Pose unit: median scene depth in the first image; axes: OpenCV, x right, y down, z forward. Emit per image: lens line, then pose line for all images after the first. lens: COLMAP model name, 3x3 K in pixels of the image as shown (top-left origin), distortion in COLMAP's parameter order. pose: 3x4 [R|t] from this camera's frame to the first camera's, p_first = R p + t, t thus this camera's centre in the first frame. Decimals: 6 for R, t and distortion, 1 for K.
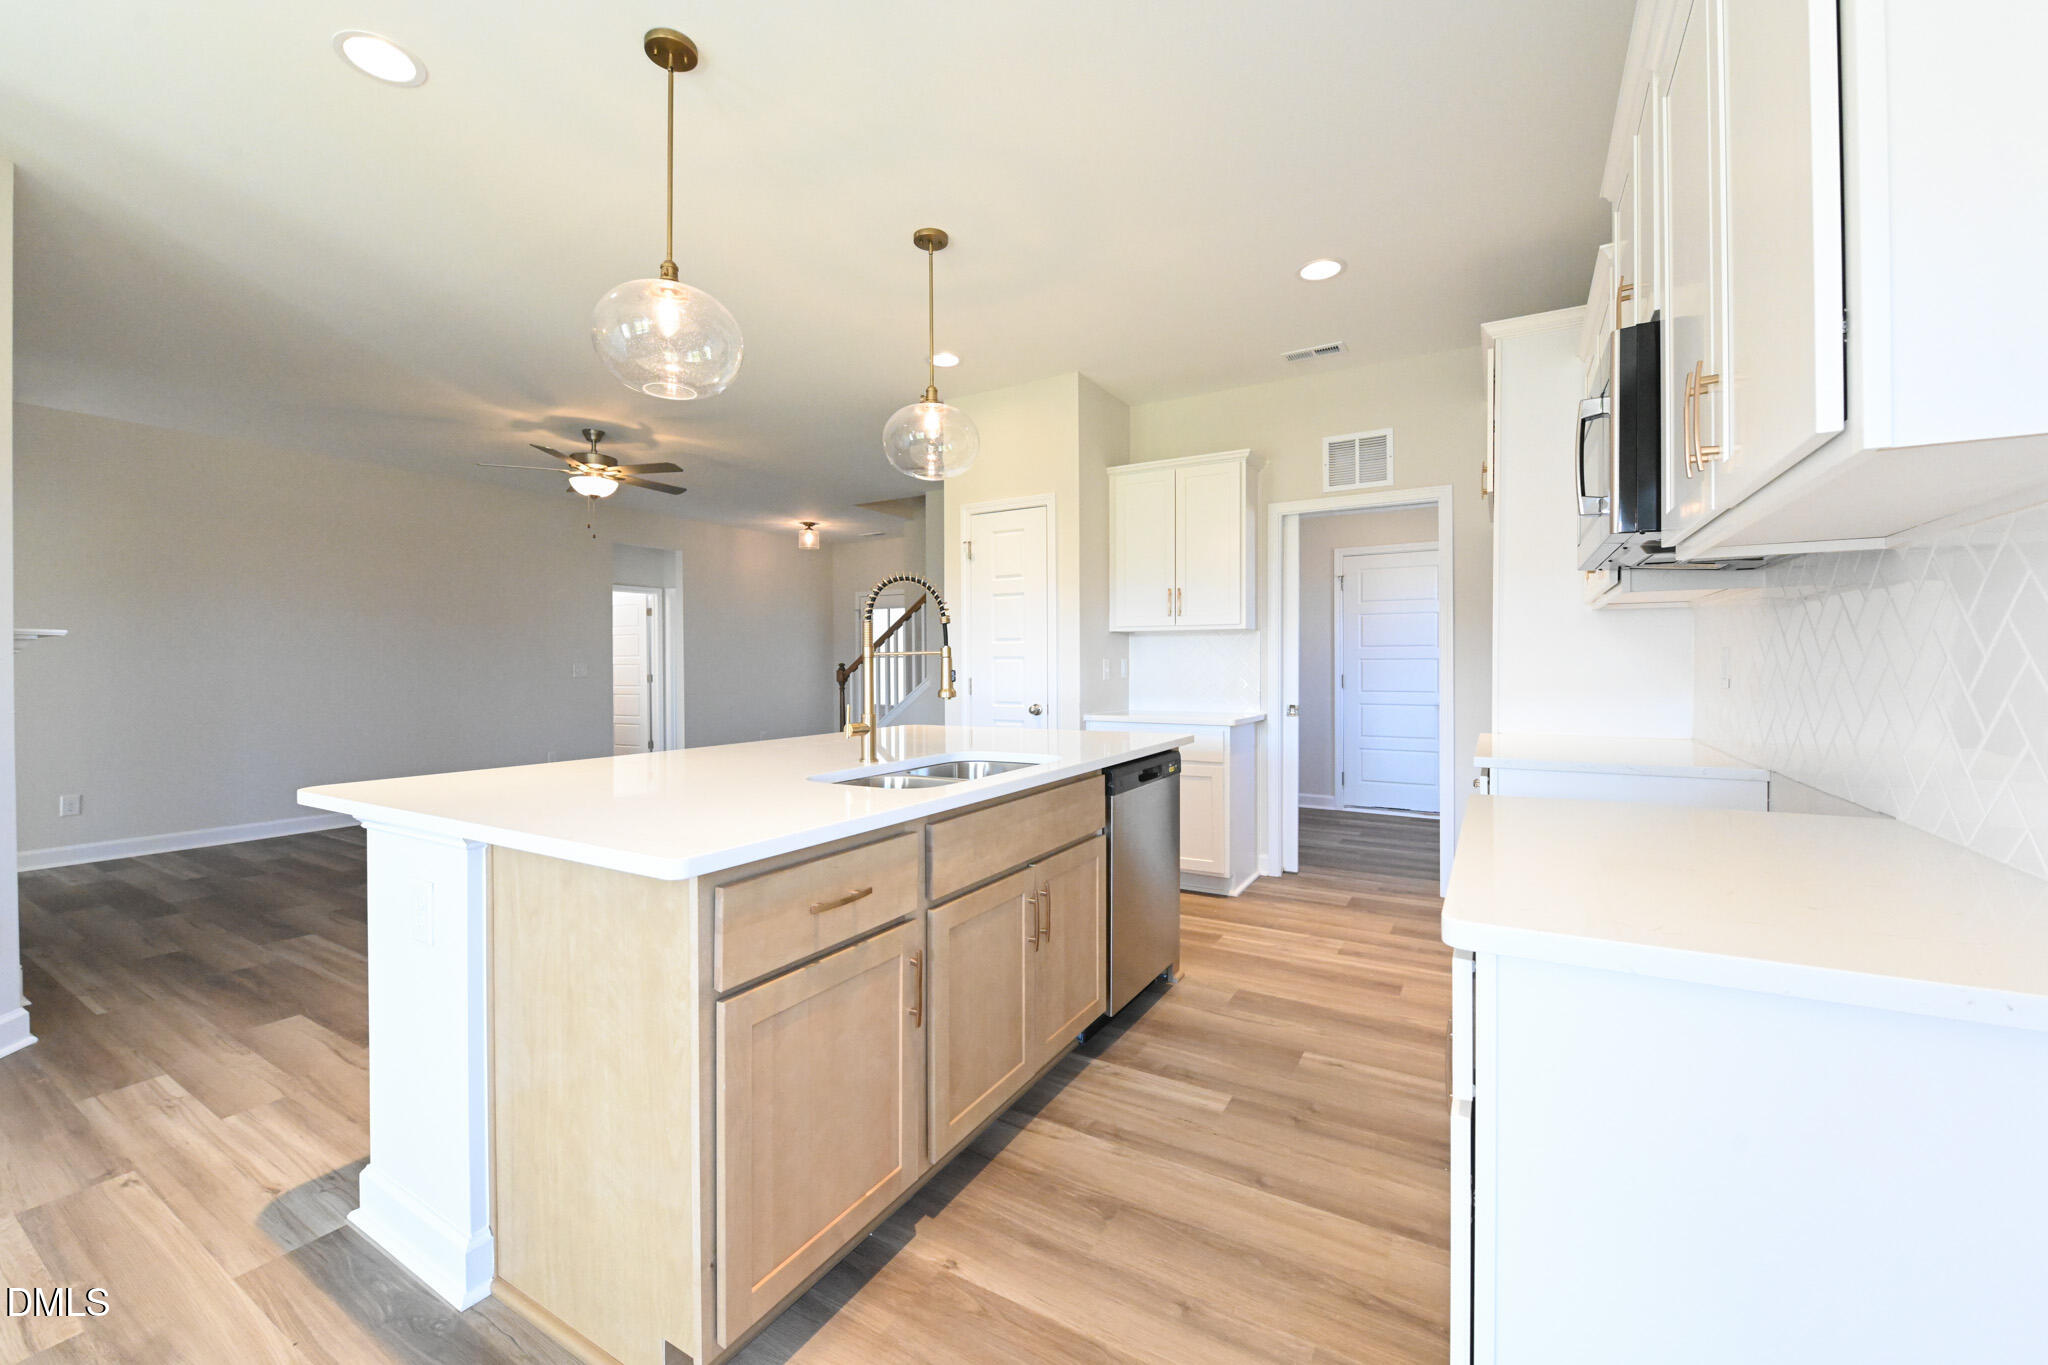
lens RADIAL K [[809.0, 0, 1019.3], [0, 809.0, 667.7], [0, 0, 1]] dist [-0.008946, -0.000072]
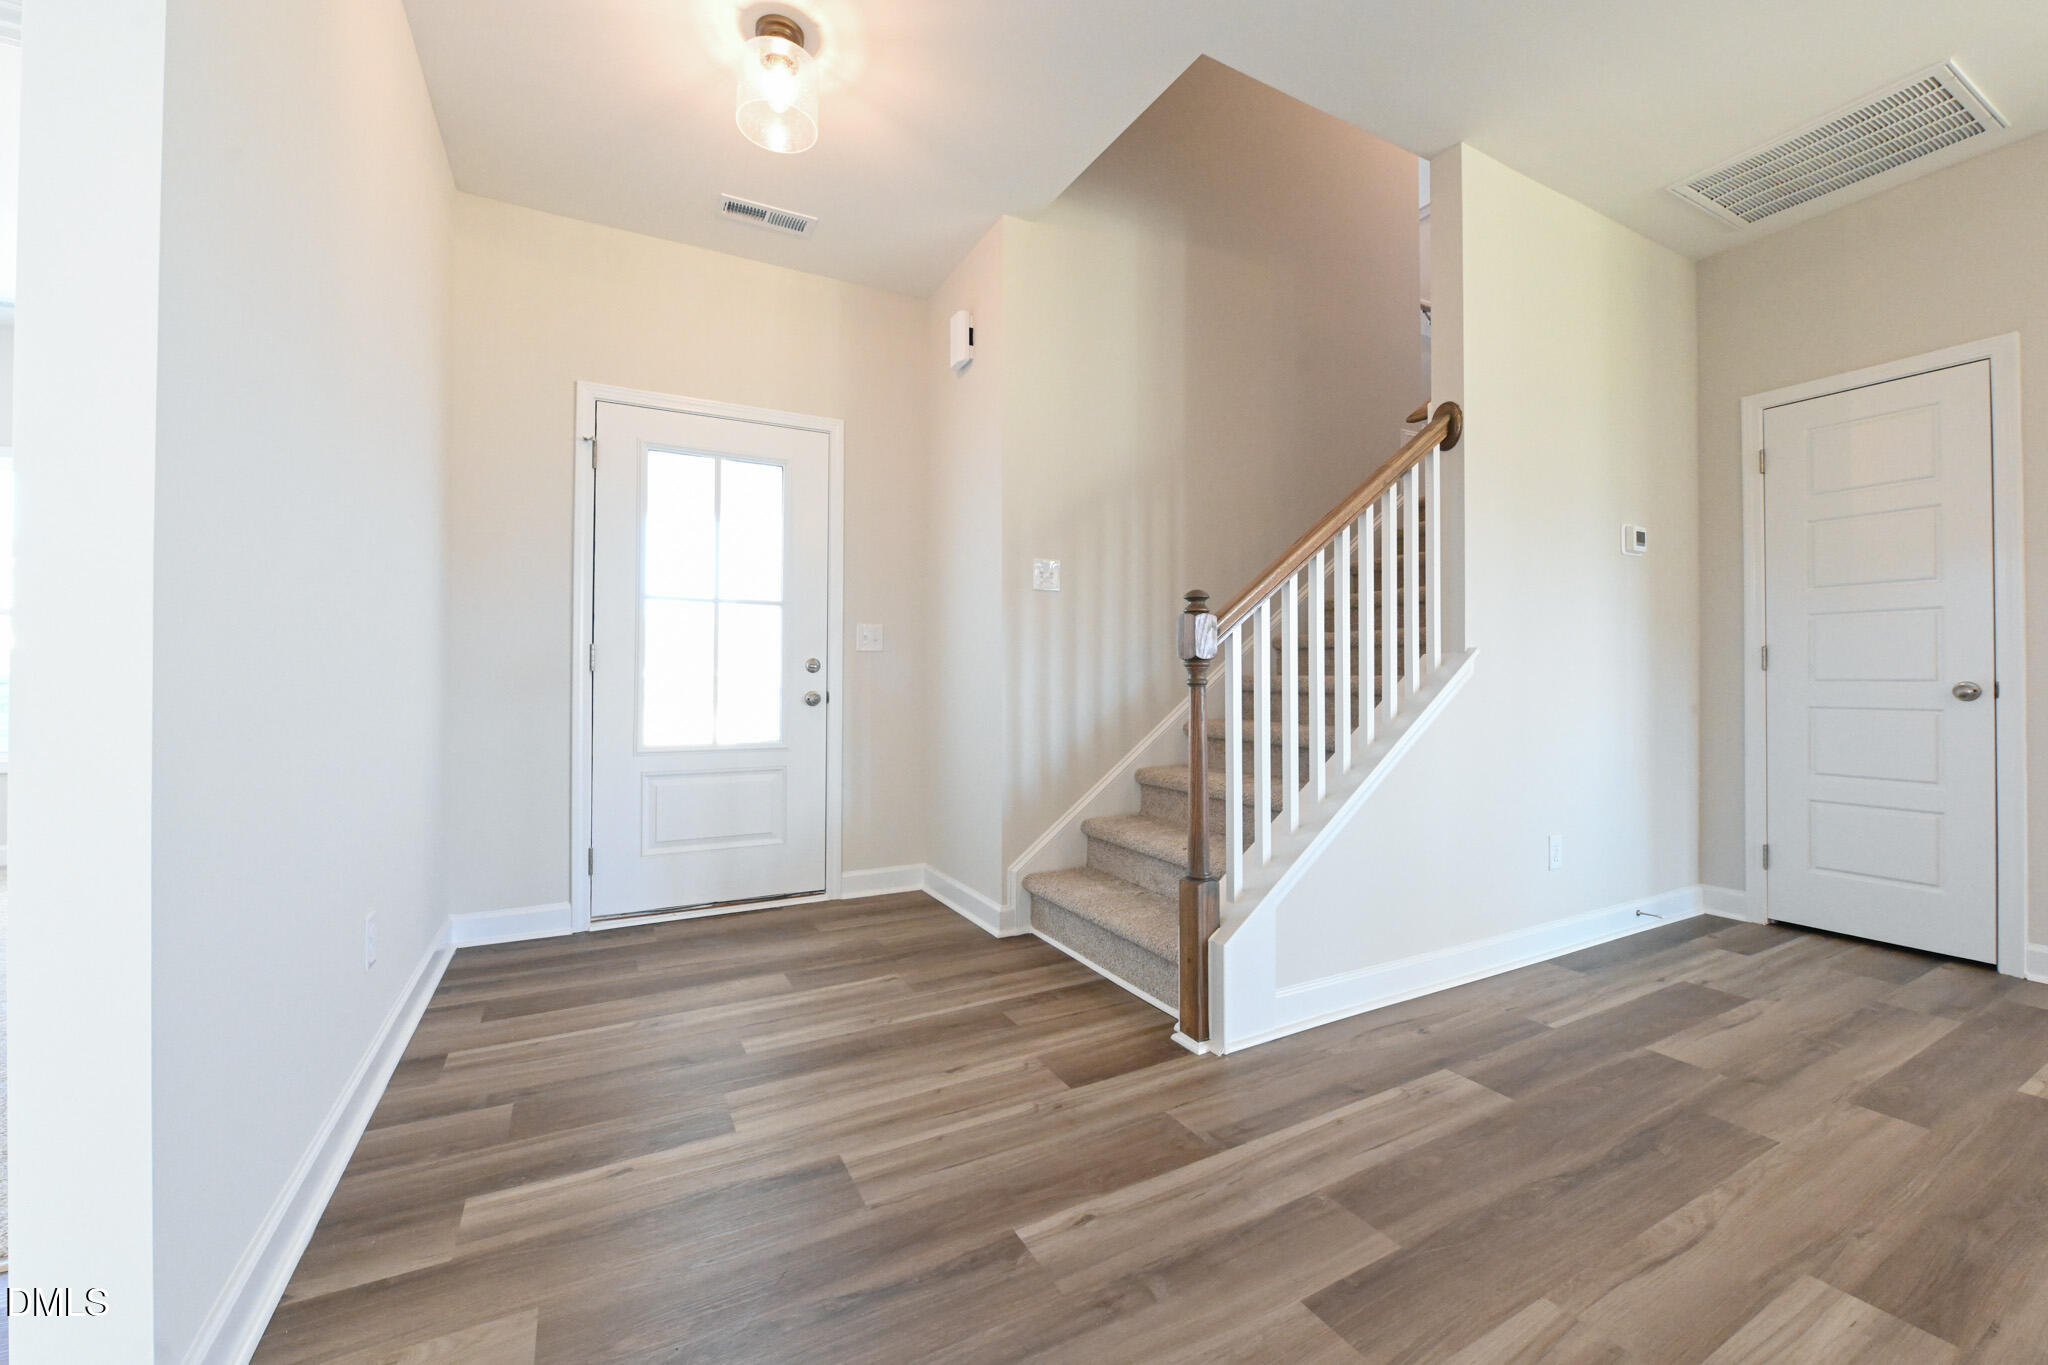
lens RADIAL K [[805.7, 0, 1025.5], [0, 805.7, 672.1], [0, 0, 1]] dist [-0.007936, -0.000425]
pose [[0.515312, 0.013638, 0.856894, -0.841689], [-0.002605, 0.999894, -0.014347, 0.045673], [-0.856998, 0.005161, 0.515293, 1.574110]]
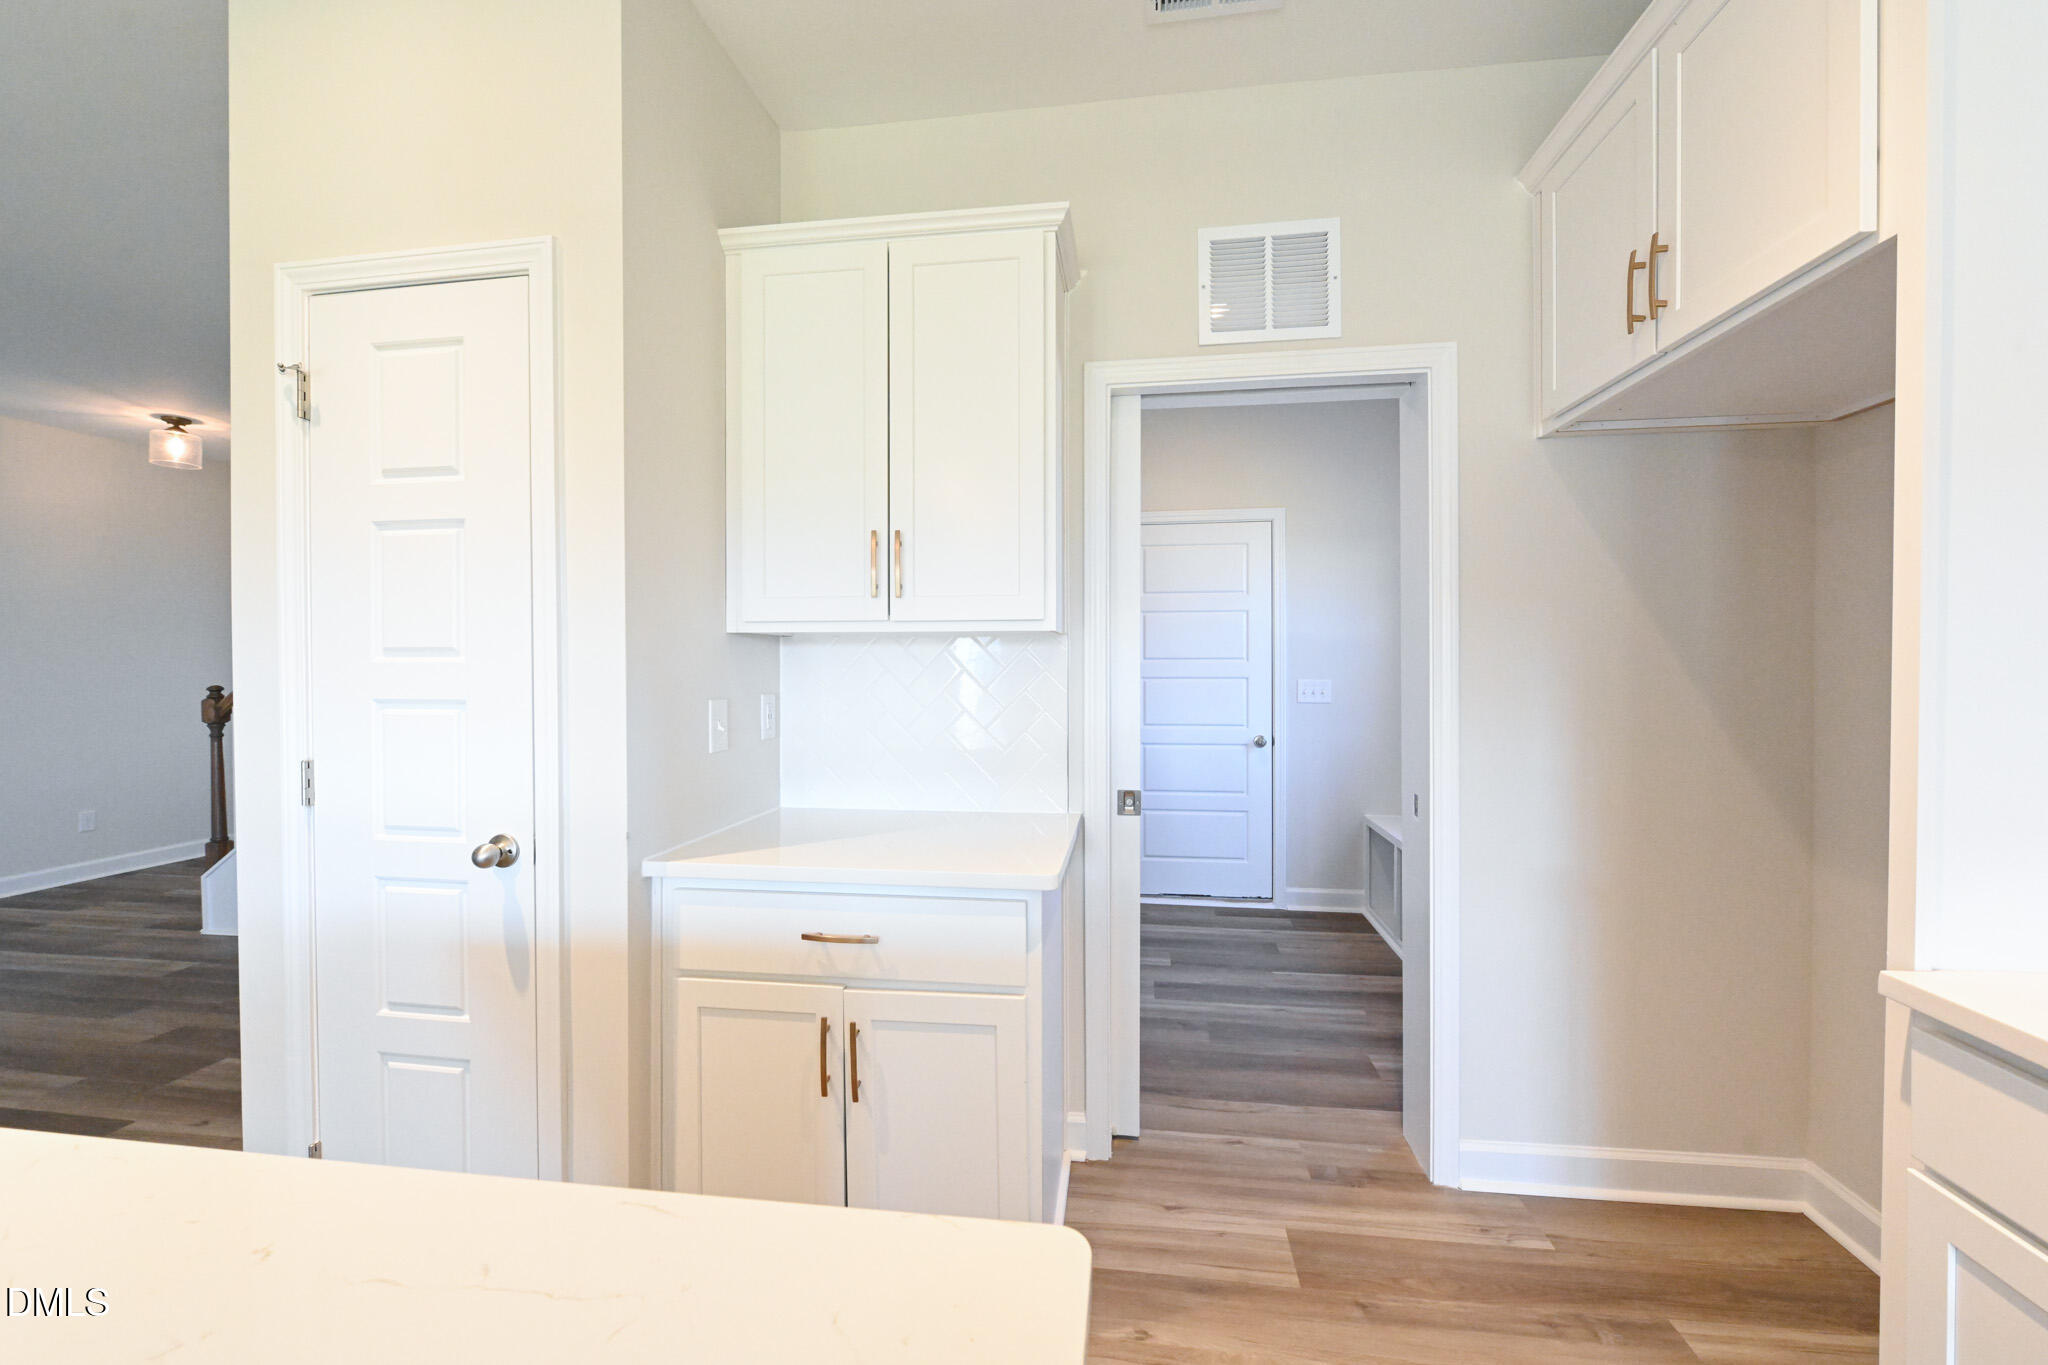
lens RADIAL K [[814.1, 0, 1029.5], [0, 814.1, 667.4], [0, 0, 1]] dist [-0.011670, -0.000459]
pose [[0.919885, -0.002108, 0.392184, 0.094395], [0.002731, 0.999996, -0.001030, -0.027175], [-0.392180, 0.002019, 0.919886, 0.578656]]
